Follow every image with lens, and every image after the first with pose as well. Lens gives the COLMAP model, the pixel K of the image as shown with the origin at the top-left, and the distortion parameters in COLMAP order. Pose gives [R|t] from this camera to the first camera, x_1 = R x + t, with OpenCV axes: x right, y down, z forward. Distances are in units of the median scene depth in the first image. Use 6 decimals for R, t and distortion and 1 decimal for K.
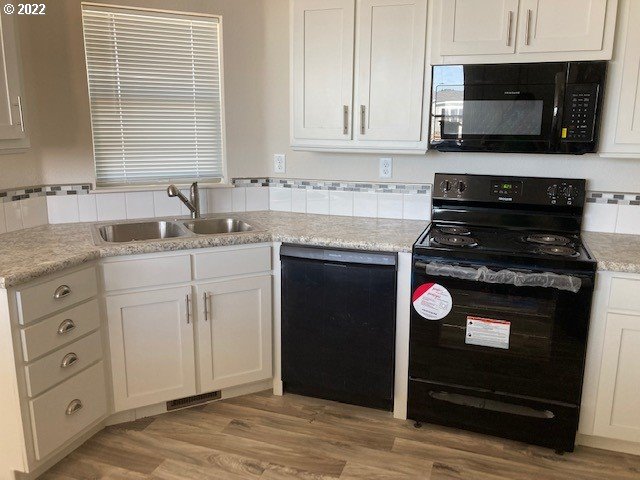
lens RADIAL K [[525.3, 0, 317.4], [0, 525.3, 237.0], [0, 0, 1]] dist [0.071807, -0.078306]
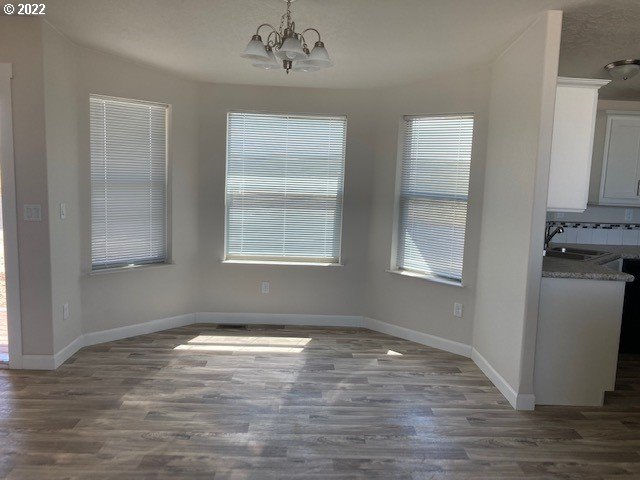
lens RADIAL K [[525.3, 0, 317.4], [0, 525.3, 237.0], [0, 0, 1]] dist [0.071807, -0.078306]
pose [[0.927806, -0.021551, 0.372440, -1.671680], [0.049137, 0.996692, -0.064737, 0.001352], [-0.369813, 0.078364, 0.925796, -0.244901]]
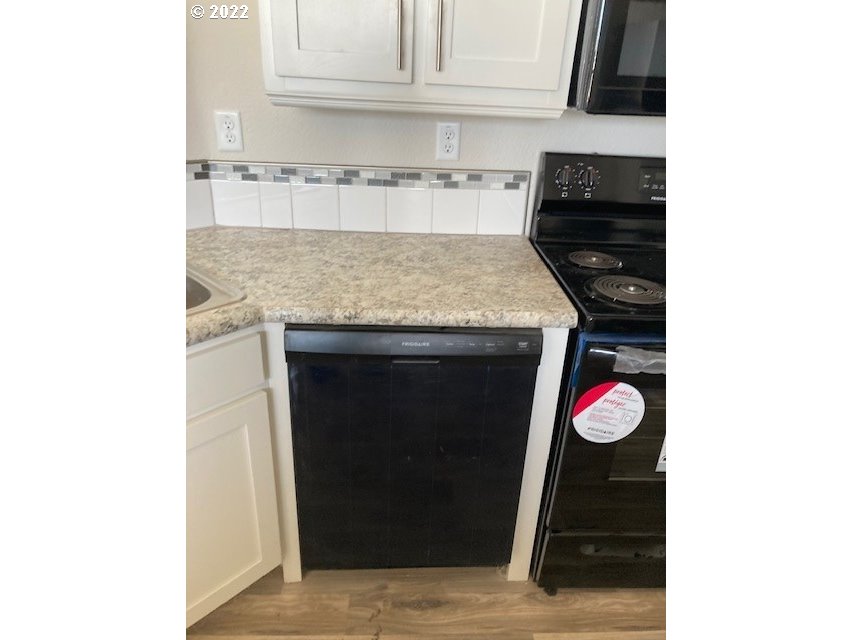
lens RADIAL K [[518.6, 0, 425.1], [0, 518.6, 312.1], [0, 0, 1]] dist [-0.001511, -0.001661]
pose [[0.928676, -0.119235, 0.351204, -0.114595], [0.041949, 0.974607, 0.219957, -0.091147], [-0.368513, -0.189536, 0.910096, 0.573025]]
